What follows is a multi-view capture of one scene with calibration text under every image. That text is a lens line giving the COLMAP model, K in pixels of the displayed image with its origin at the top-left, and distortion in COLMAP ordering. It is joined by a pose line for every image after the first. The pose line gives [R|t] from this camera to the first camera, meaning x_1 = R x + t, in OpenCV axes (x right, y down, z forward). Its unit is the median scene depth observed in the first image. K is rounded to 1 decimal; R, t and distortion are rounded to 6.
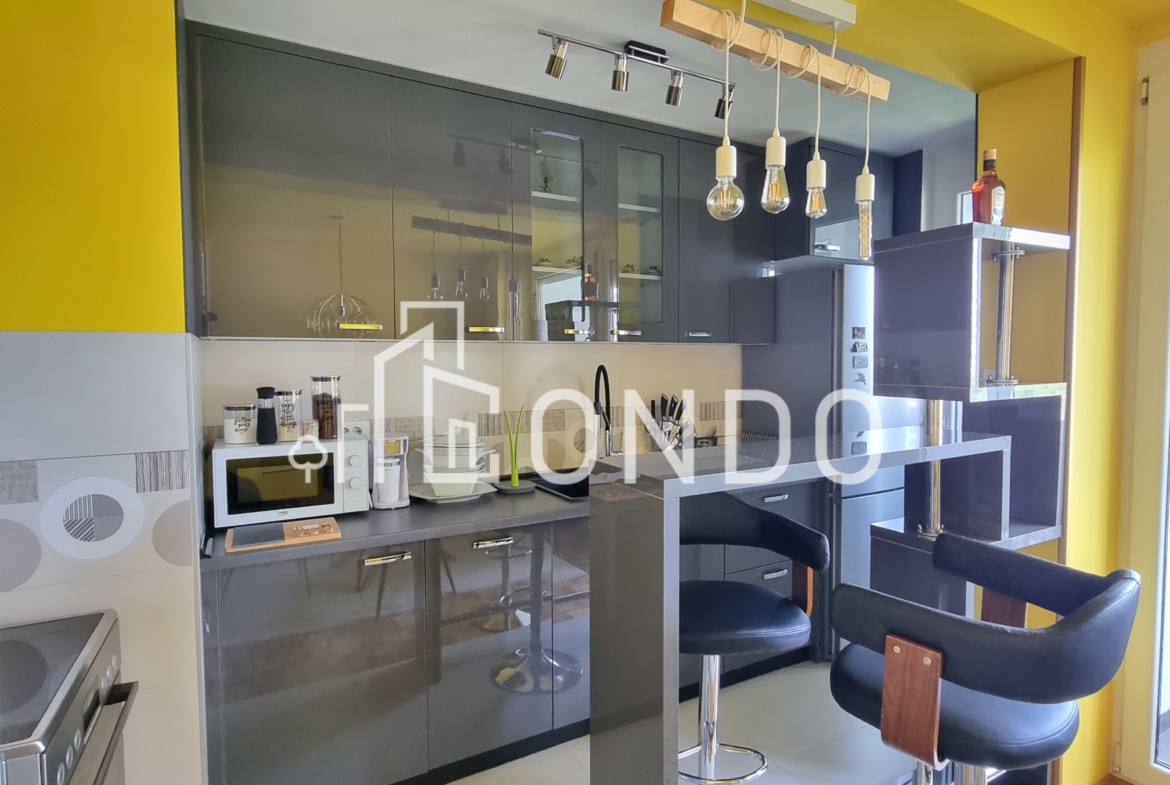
lens RADIAL K [[635.6, 0, 593.9], [0, 635.6, 398.2], [0, 0, 1]] dist [-0.002553, 0.000169]
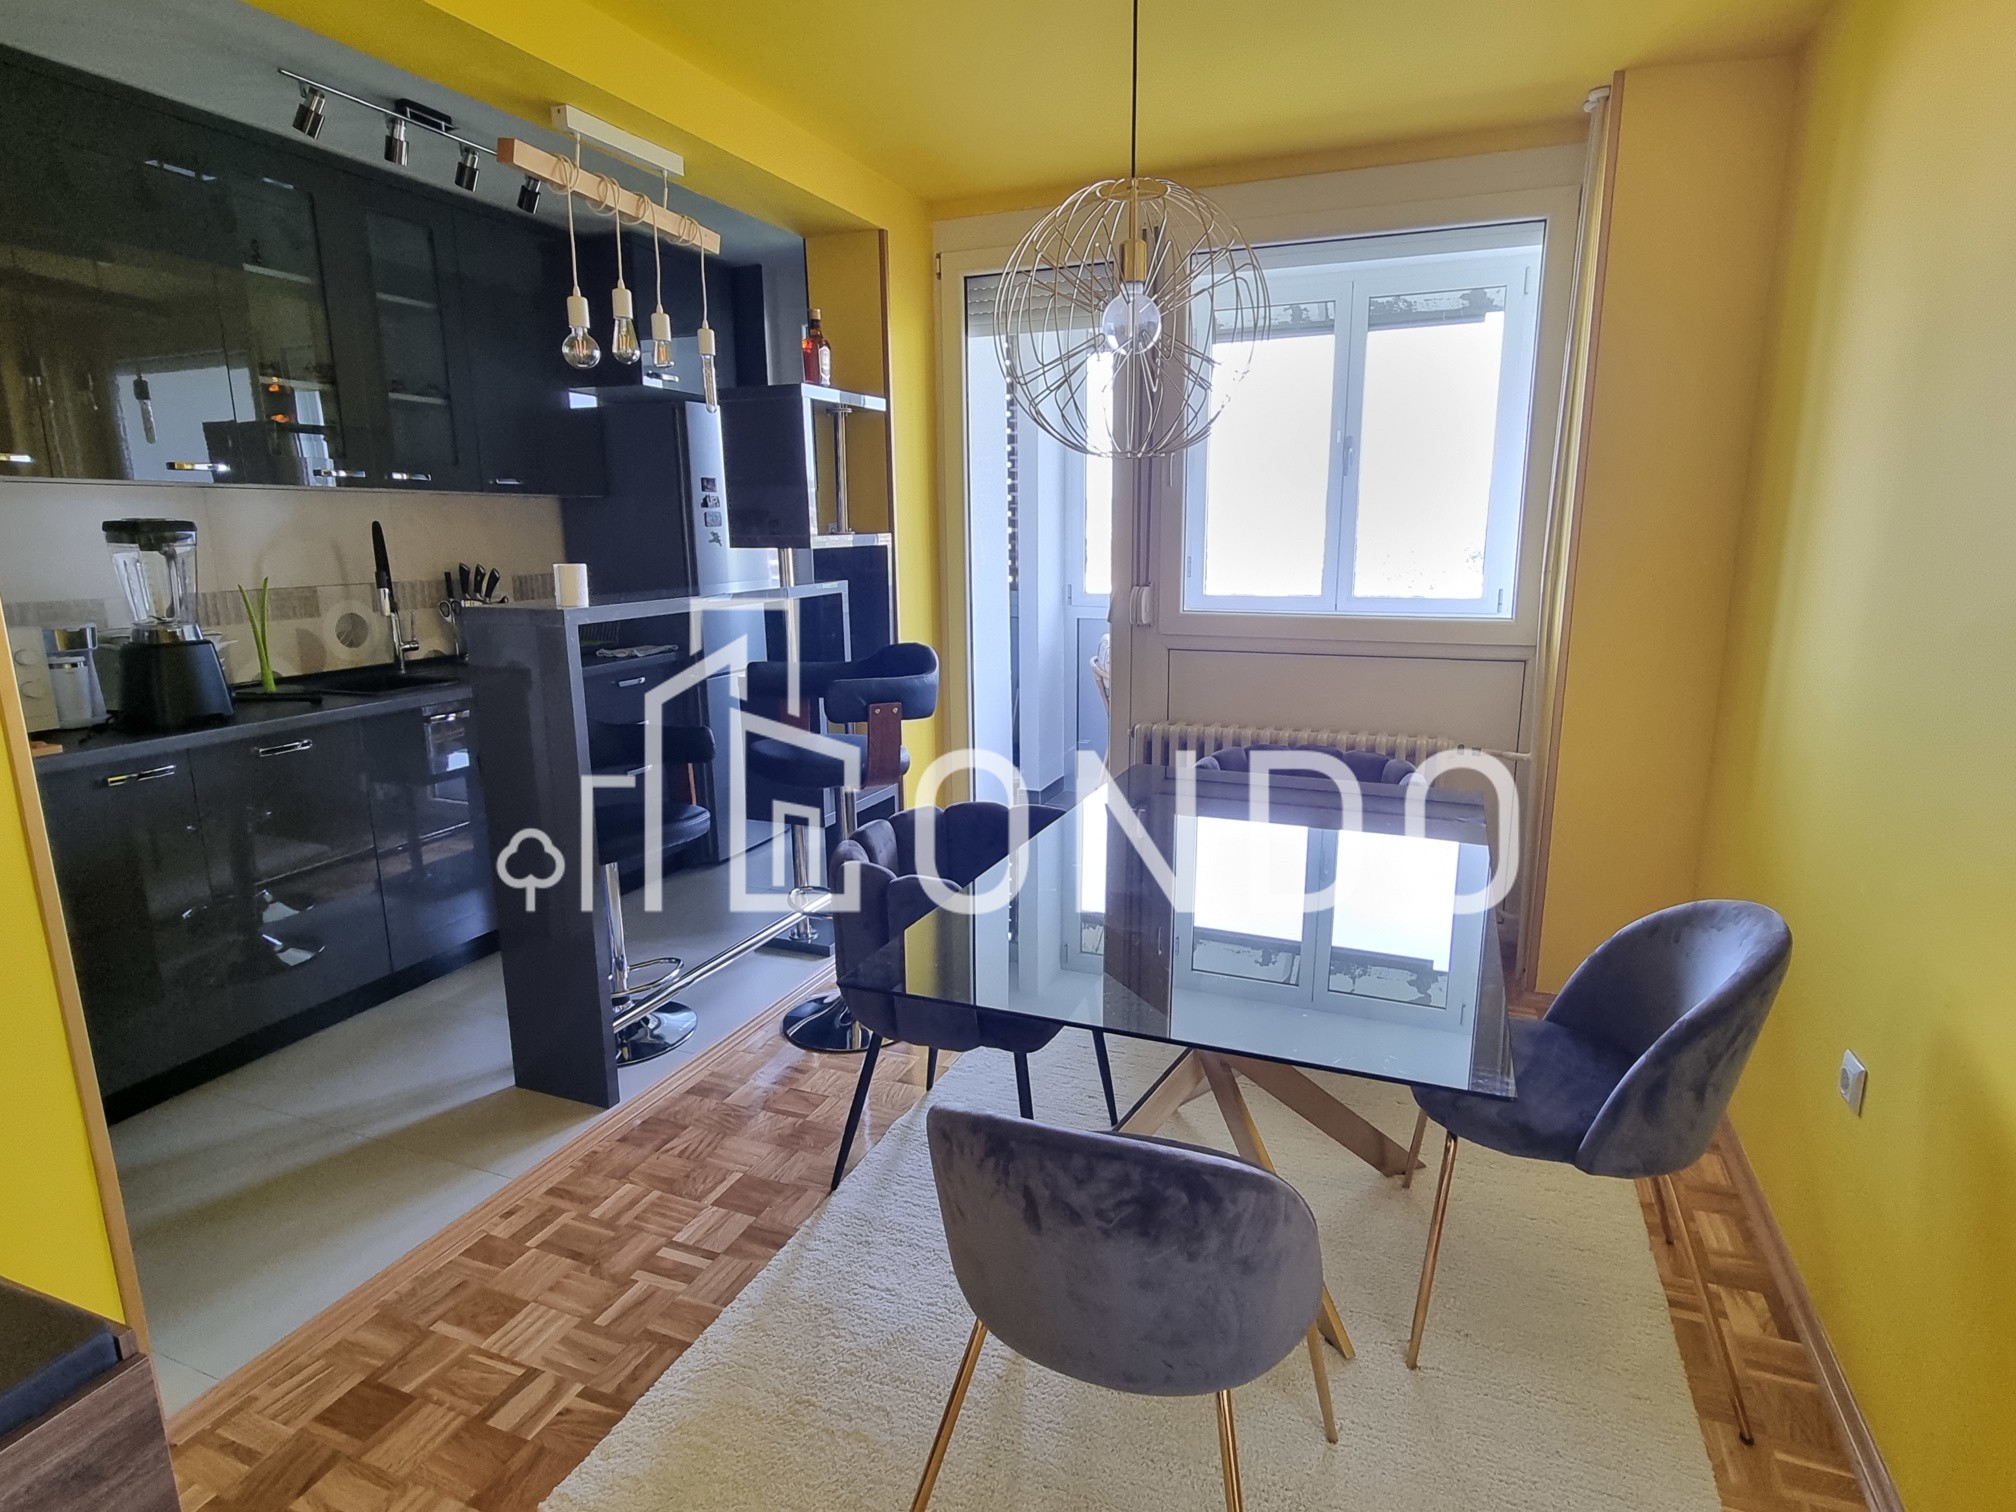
lens RADIAL K [[1062.2, 0, 1008.0], [0, 1062.2, 756.0], [0, 0, 1]] dist [0.004072, -0.003432]
pose [[0.785781, -0.130905, 0.604493, -0.279533], [0.041223, 0.986257, 0.159991, 0.070657], [-0.617129, -0.100799, 0.780379, -0.627991]]
